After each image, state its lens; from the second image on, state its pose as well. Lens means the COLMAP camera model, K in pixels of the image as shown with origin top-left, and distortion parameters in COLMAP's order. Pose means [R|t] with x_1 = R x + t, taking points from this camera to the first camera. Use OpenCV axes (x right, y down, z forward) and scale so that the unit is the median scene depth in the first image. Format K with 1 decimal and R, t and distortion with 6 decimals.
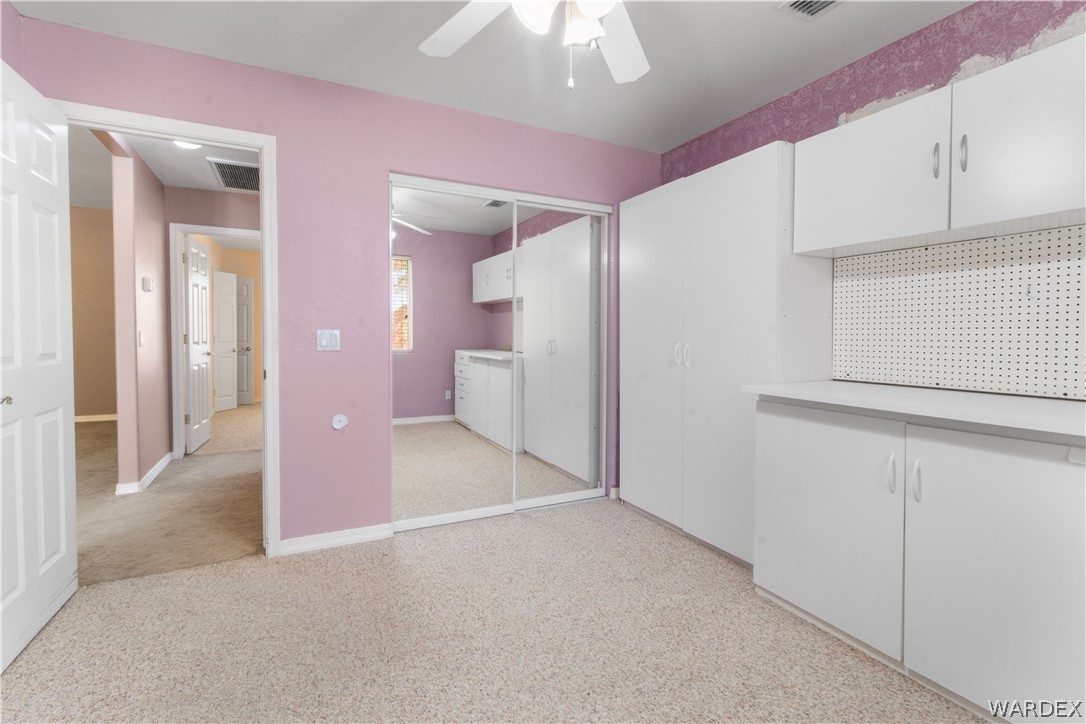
lens RADIAL K [[503.0, 0, 547.5], [0, 503.0, 347.1], [0, 0, 1]] dist [0.004842, -0.000585]
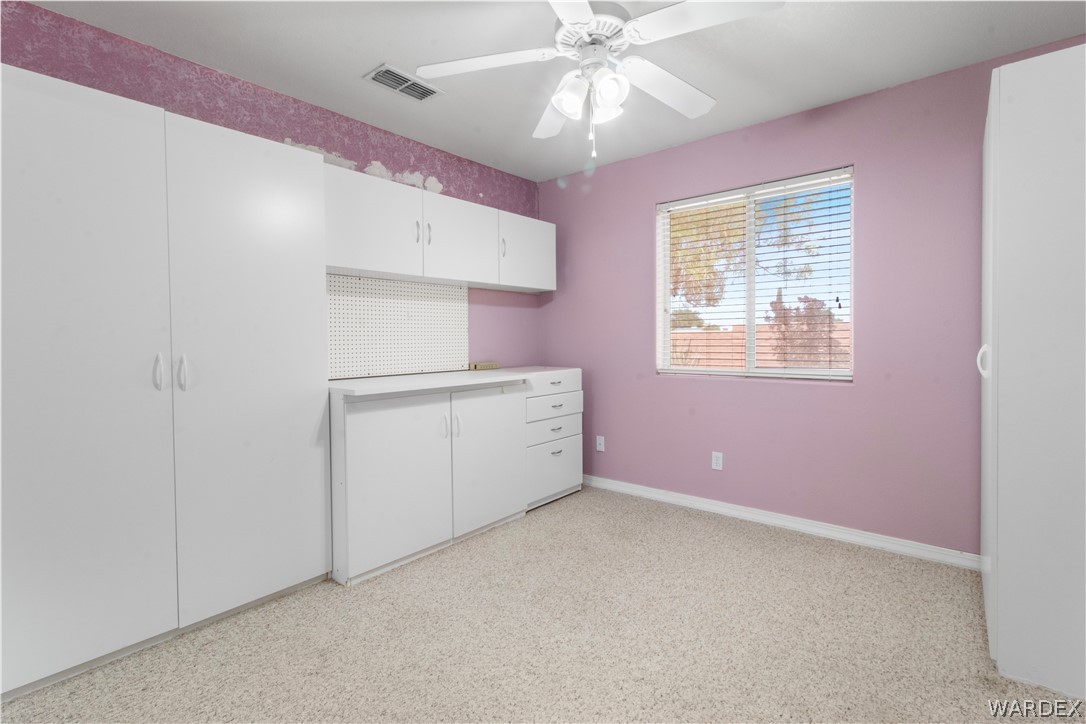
lens RADIAL K [[503.0, 0, 547.5], [0, 503.0, 347.1], [0, 0, 1]] dist [0.004842, -0.000585]
pose [[-0.396557, -0.017094, 0.917851, -0.731553], [0.028890, 0.999099, 0.031089, -0.033034], [-0.917555, 0.038845, -0.395706, 1.058401]]
